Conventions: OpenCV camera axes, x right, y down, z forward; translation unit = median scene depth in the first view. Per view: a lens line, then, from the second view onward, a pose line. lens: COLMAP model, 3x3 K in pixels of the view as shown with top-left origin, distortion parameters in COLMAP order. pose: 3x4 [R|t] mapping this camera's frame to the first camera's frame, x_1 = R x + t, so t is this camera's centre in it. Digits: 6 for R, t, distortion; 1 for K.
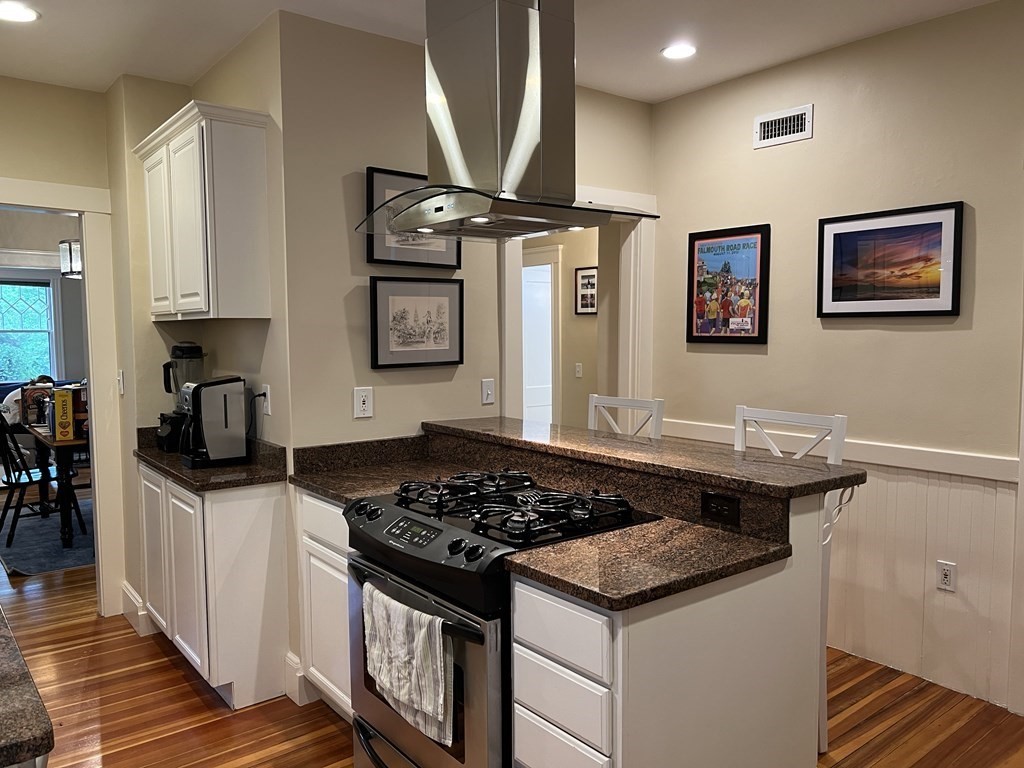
lens RADIAL K [[762.8, 0, 512.0], [0, 762.8, 384.0], [0, 0, 1]] dist [0.075100, -0.097943]
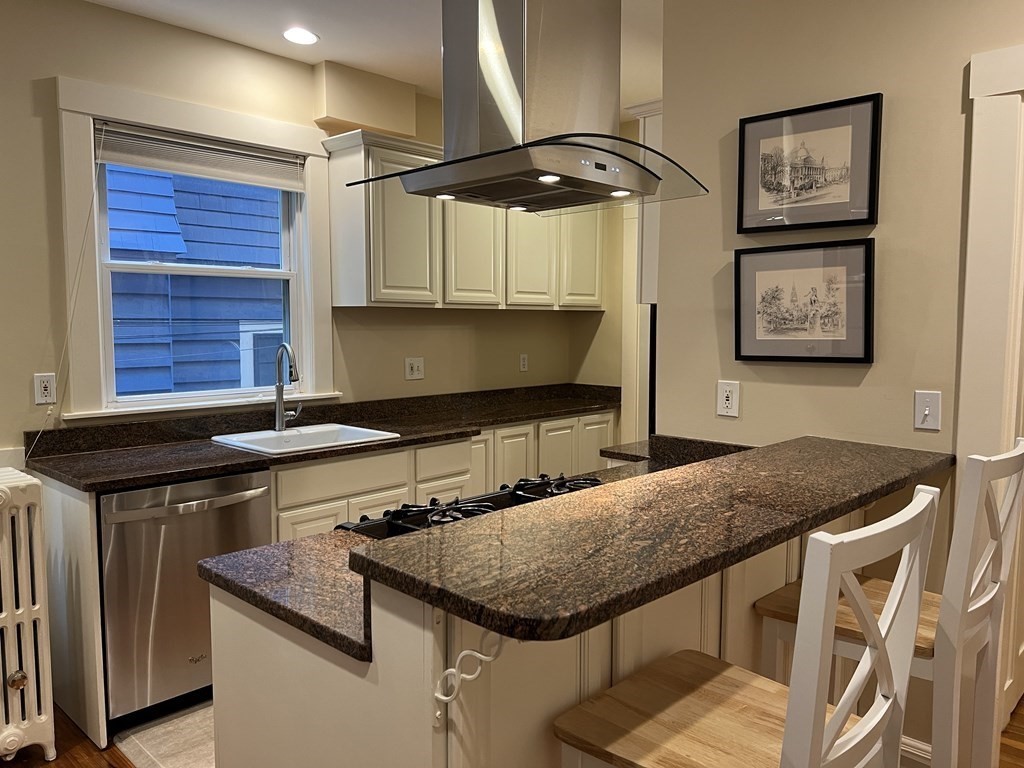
lens RADIAL K [[762.8, 0, 512.0], [0, 762.8, 384.0], [0, 0, 1]] dist [0.075100, -0.097943]
pose [[0.133627, 0.084920, -0.987387, 0.616559], [-0.068318, 0.994741, 0.076306, -0.040693], [0.988674, 0.057260, 0.138726, 0.631520]]
